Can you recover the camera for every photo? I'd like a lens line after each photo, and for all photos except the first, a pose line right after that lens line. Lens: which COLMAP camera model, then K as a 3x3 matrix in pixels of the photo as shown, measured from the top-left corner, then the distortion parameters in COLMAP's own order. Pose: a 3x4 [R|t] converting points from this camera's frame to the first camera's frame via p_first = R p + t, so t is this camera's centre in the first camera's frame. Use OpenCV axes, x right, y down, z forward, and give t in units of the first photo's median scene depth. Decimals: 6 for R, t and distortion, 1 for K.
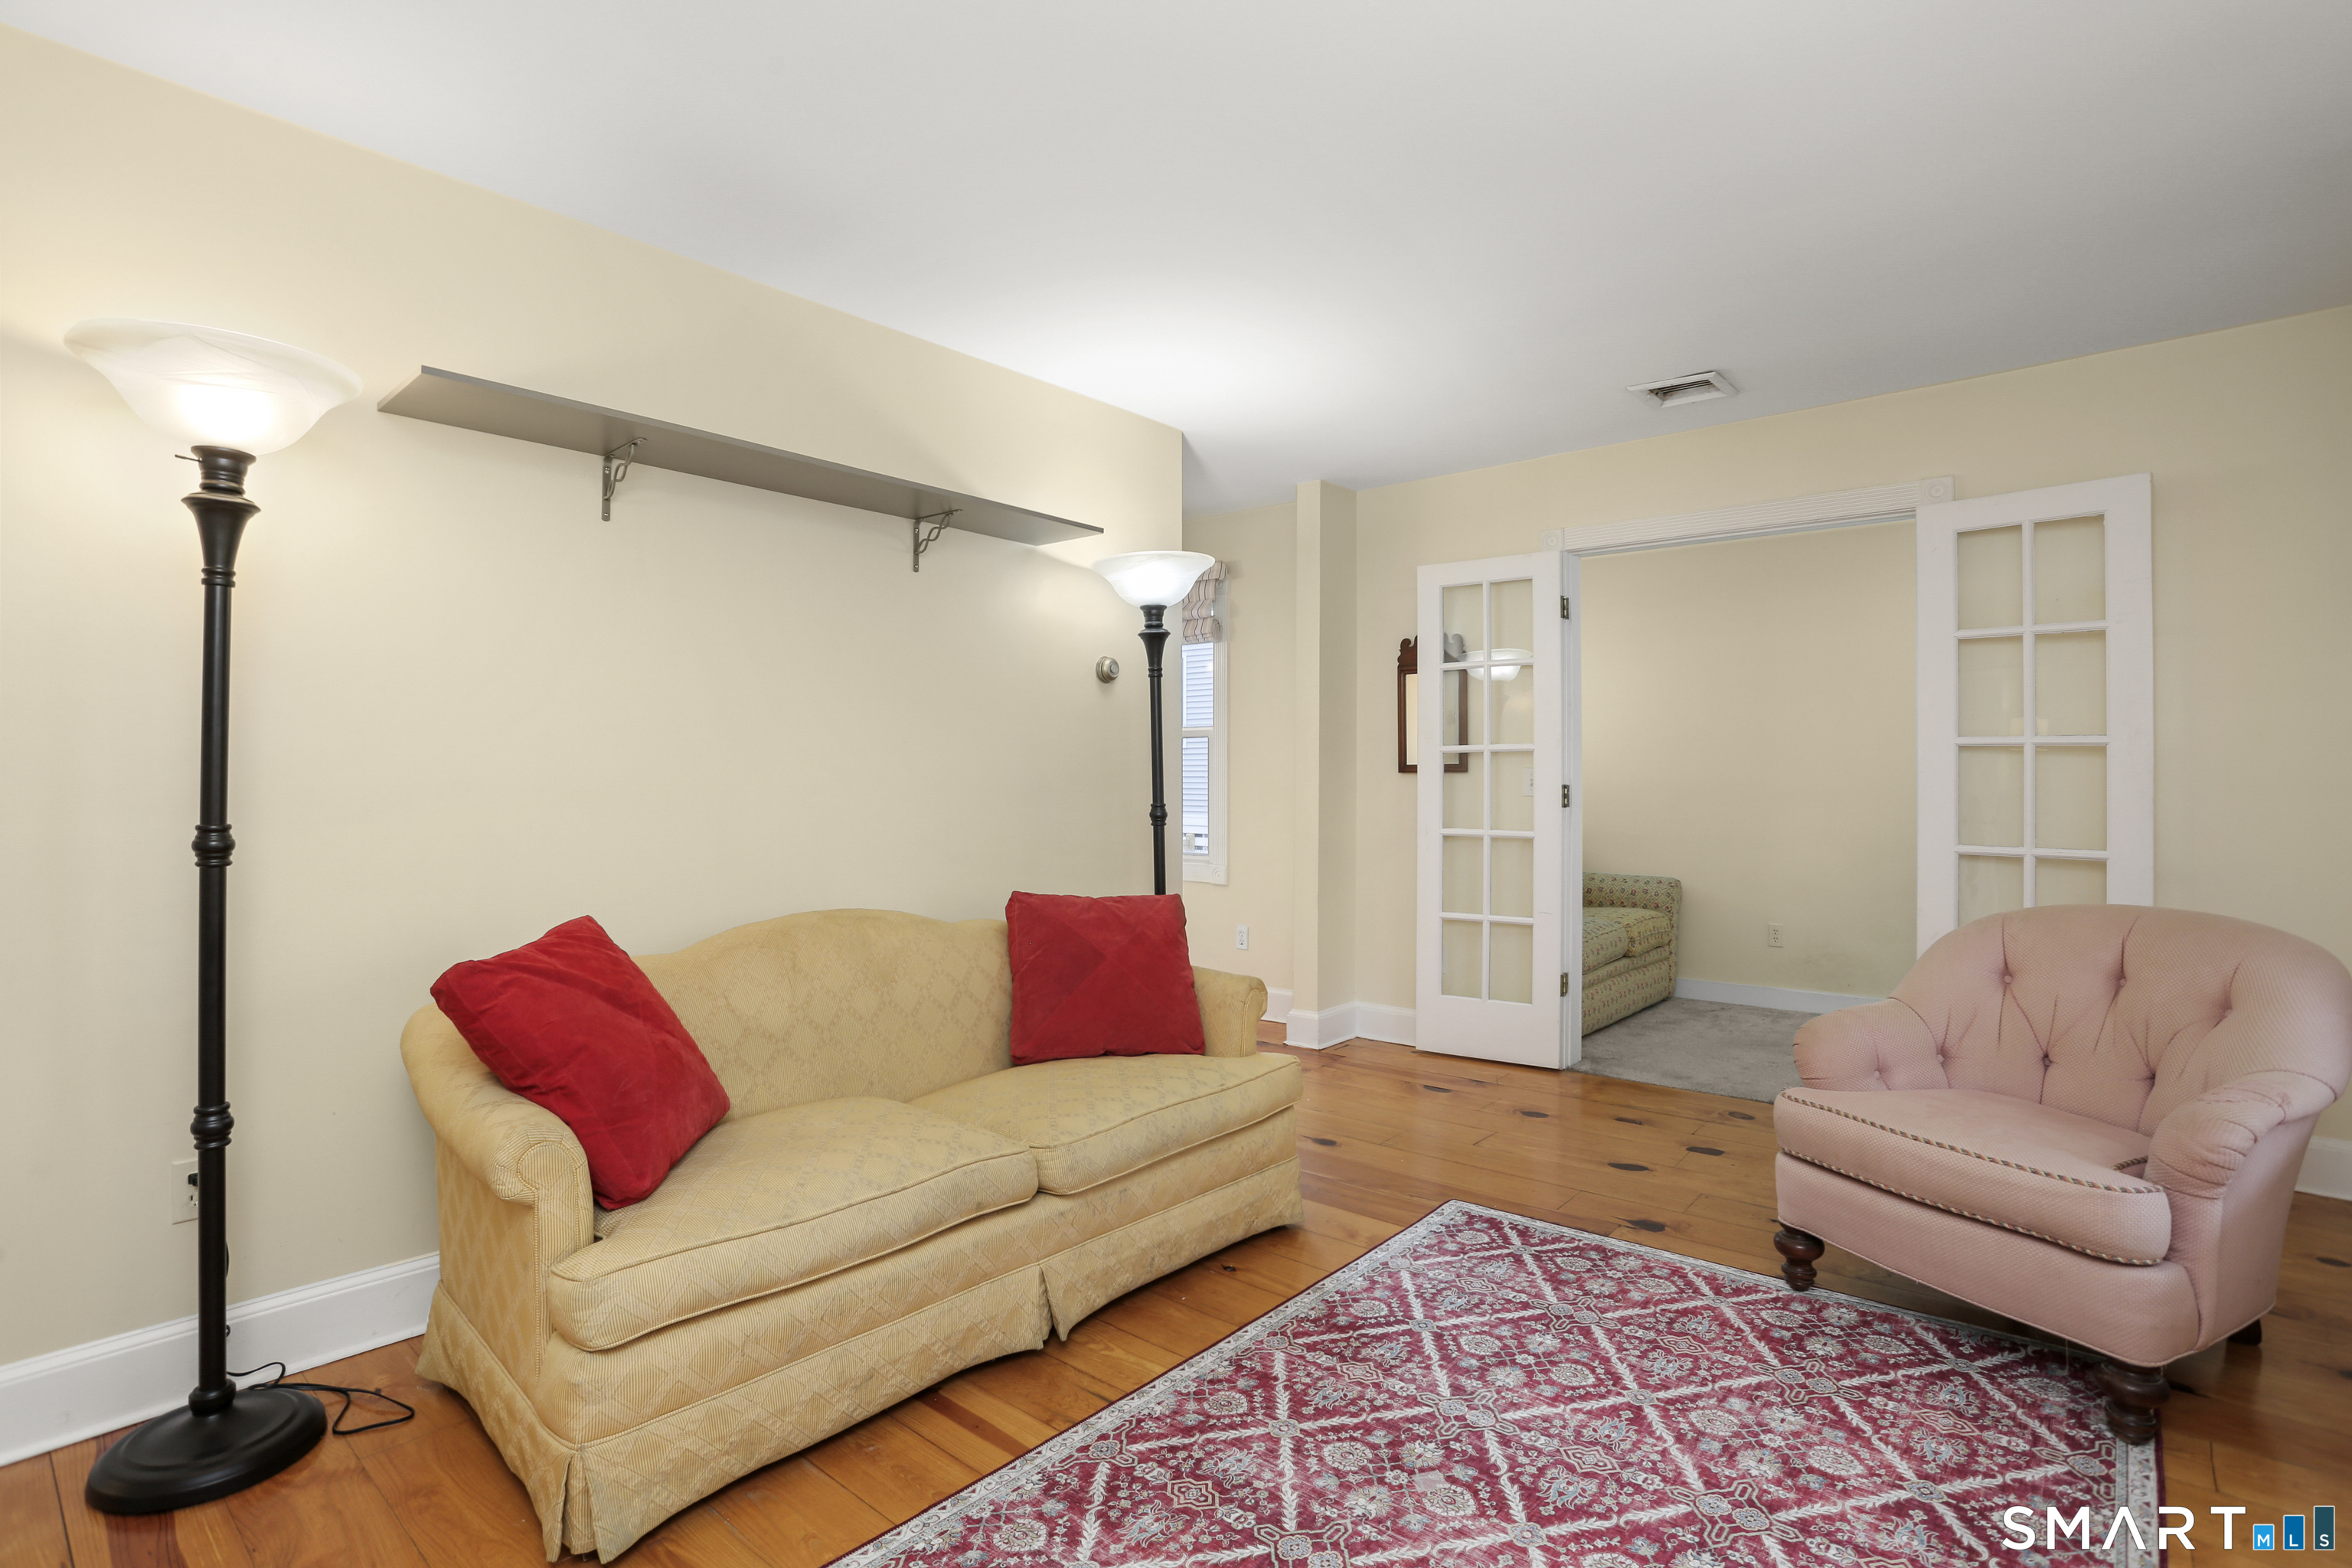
lens RADIAL K [[1151.3, 0, 1184.2], [0, 1151.3, 768.7], [0, 0, 1]] dist [-0.065775, 0.027208]
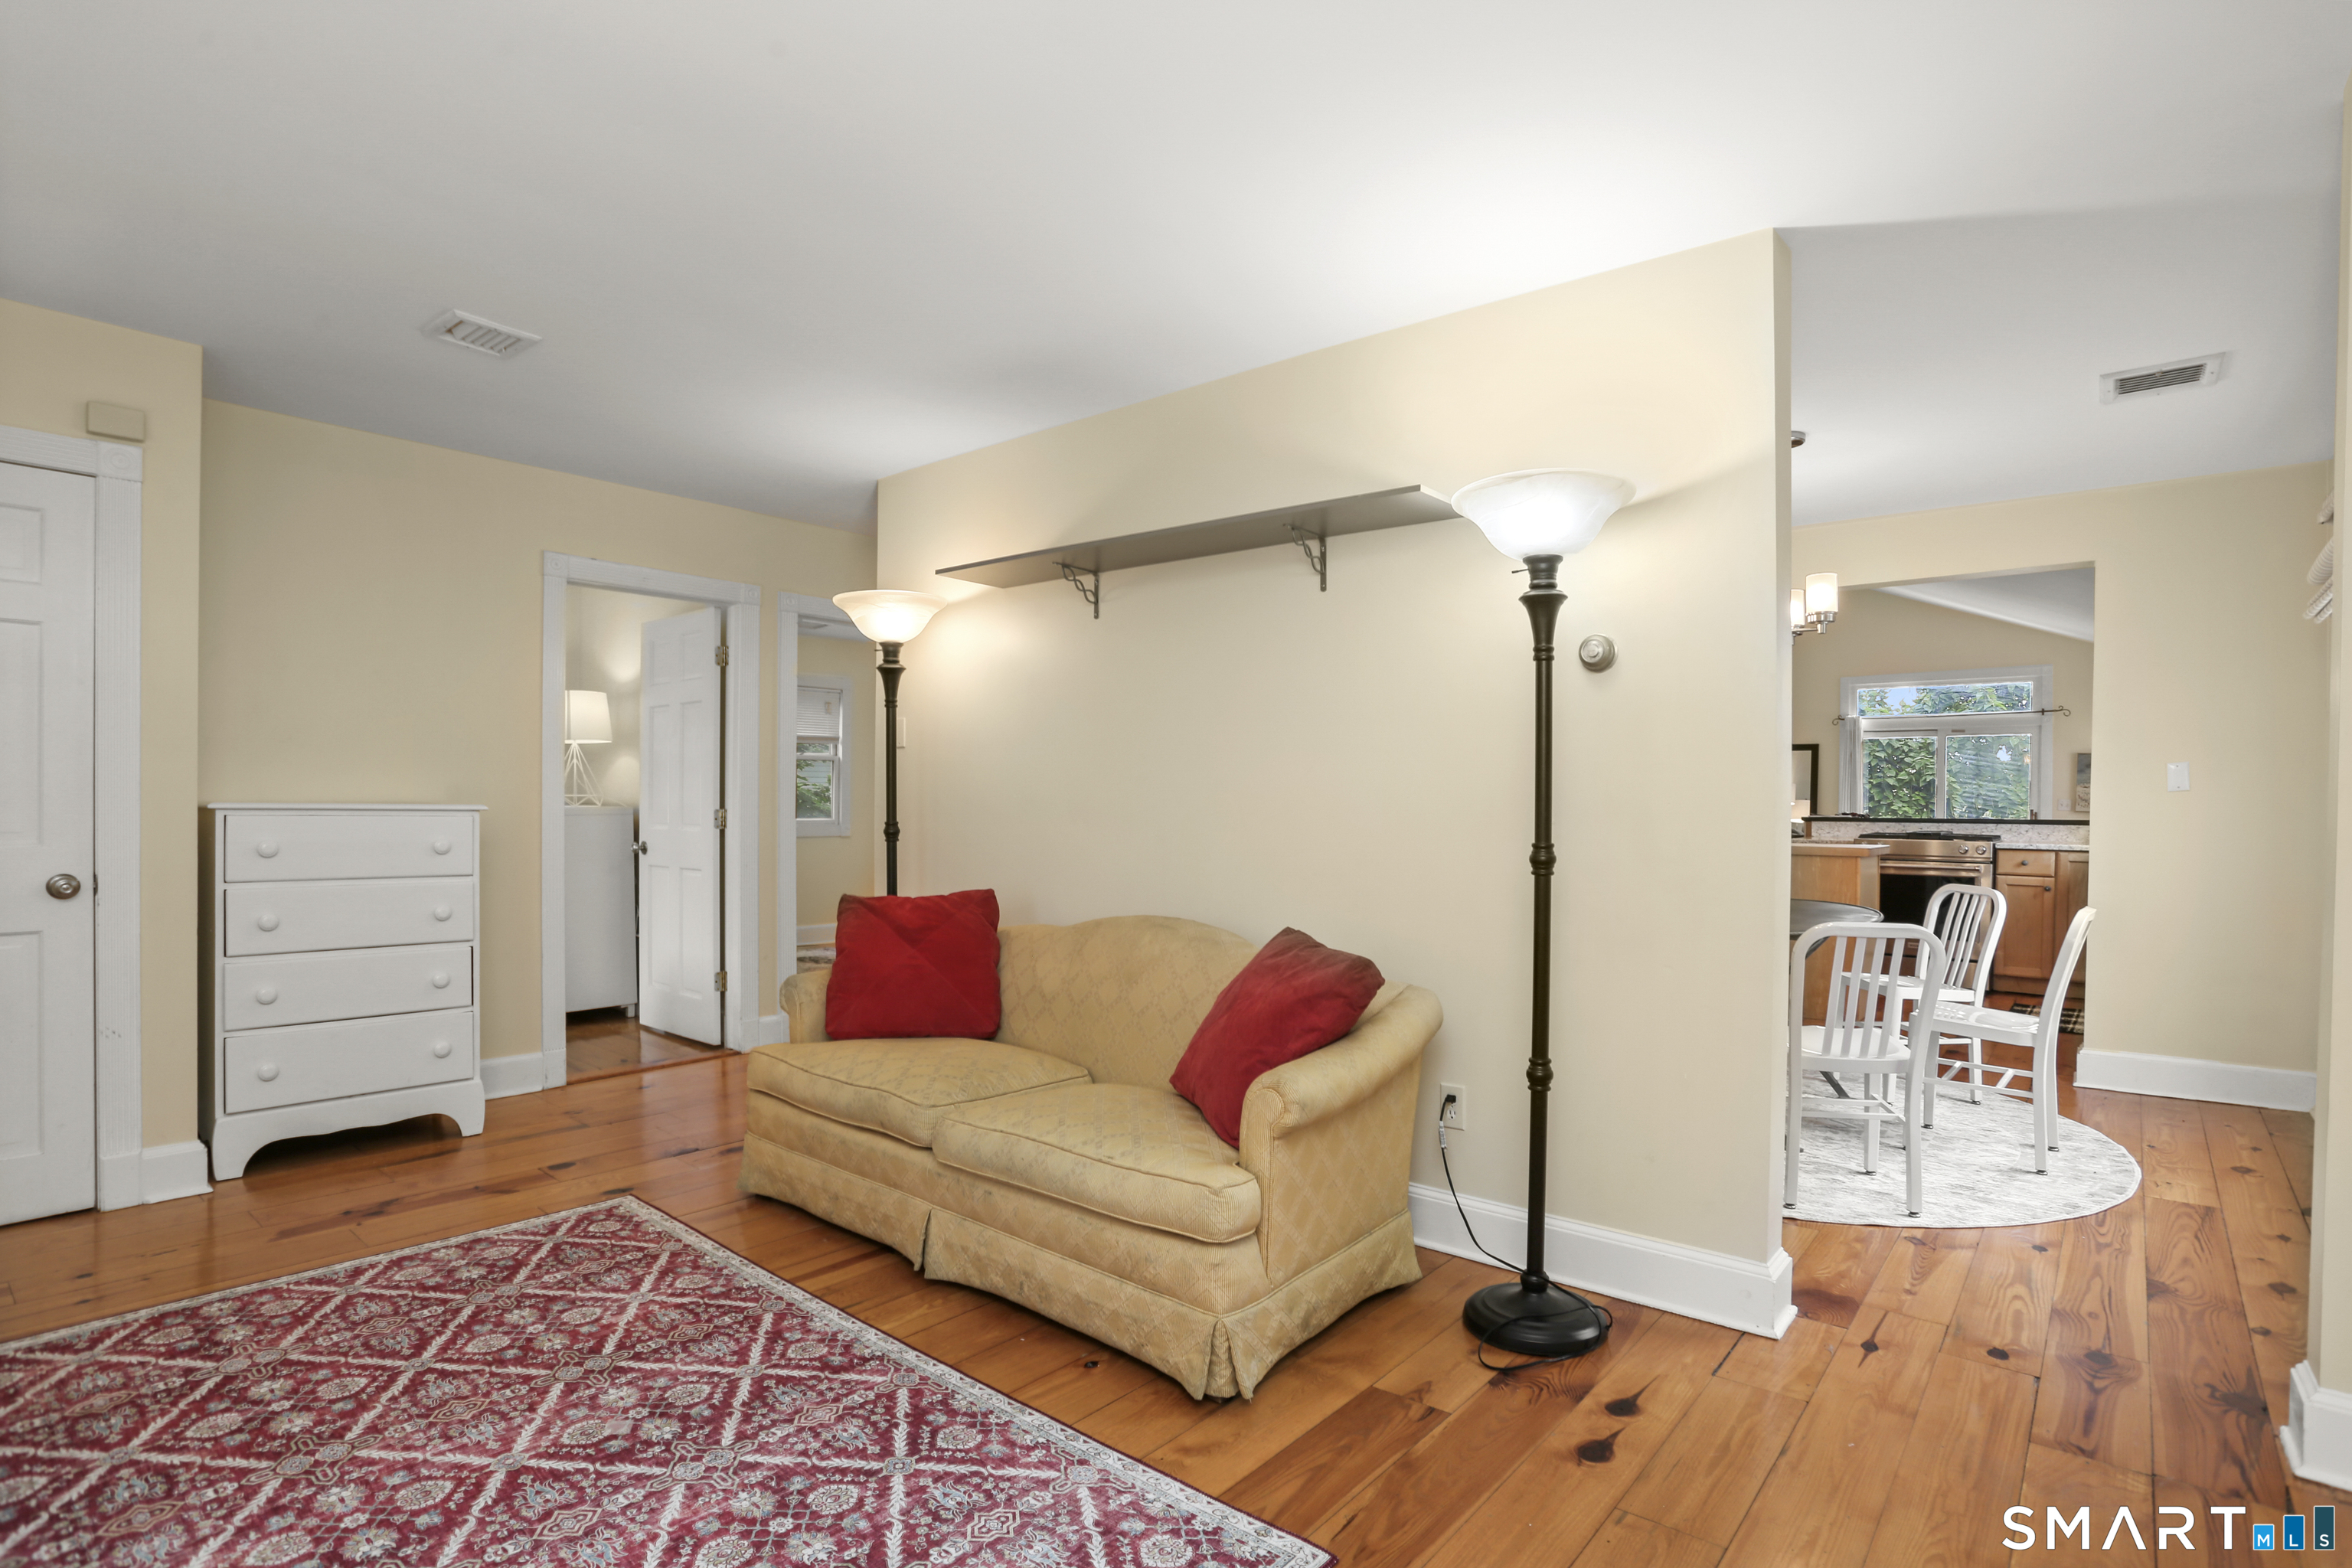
lens RADIAL K [[1140.8, 0, 1139.6], [0, 1140.8, 818.8], [0, 0, 1]] dist [-0.065112, 0.027147]
pose [[-0.006303, 0.013452, -0.999890, 1.058722], [-0.004137, 0.999901, 0.013478, 0.011923], [0.999972, 0.004222, -0.006247, 1.231159]]
